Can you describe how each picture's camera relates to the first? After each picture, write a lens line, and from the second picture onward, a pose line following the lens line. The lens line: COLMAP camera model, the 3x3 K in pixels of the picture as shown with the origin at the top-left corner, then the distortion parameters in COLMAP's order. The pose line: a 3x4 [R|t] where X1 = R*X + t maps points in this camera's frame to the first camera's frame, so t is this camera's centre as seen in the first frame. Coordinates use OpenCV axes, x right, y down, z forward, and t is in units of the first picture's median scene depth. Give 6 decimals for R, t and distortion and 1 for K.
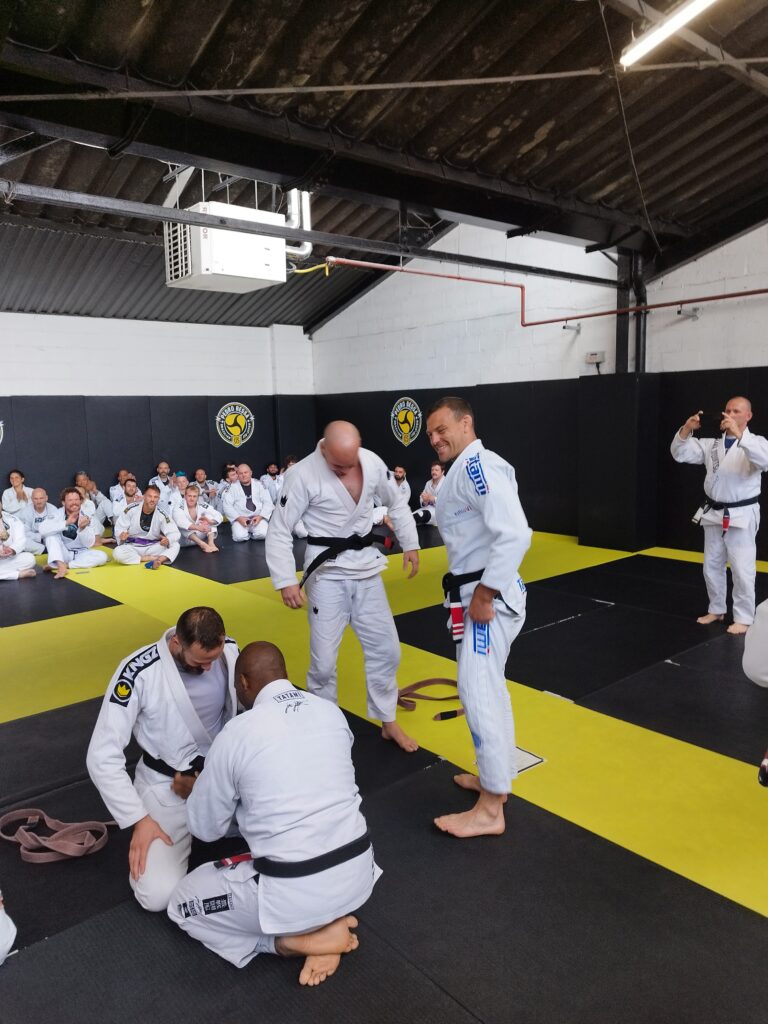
lens RADIAL K [[740.9, 0, 380.9], [0, 740.9, 508.2], [0, 0, 1]] dist [0.028570, -0.010652]
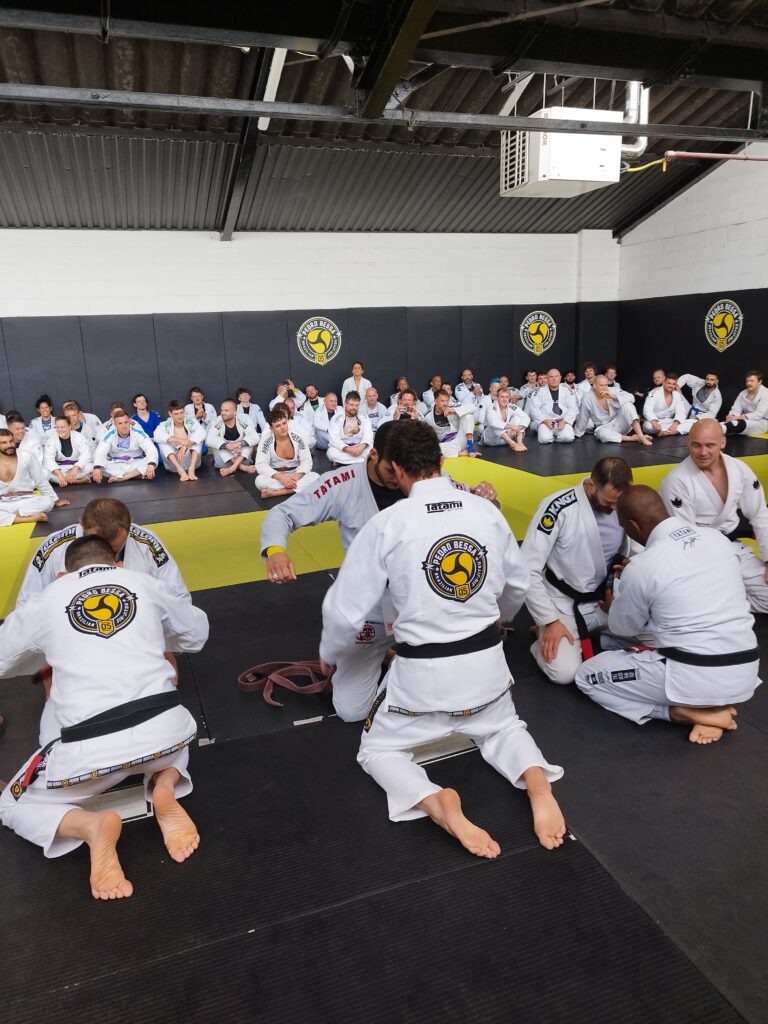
lens RADIAL K [[740.9, 0, 382.7], [0, 740.9, 509.5], [0, 0, 1]] dist [0.028570, -0.010652]
pose [[0.939567, 0.068358, -0.335472, -0.054321], [-0.030954, 0.992812, 0.115609, 0.027326], [0.340964, -0.098239, 0.934929, -0.092747]]
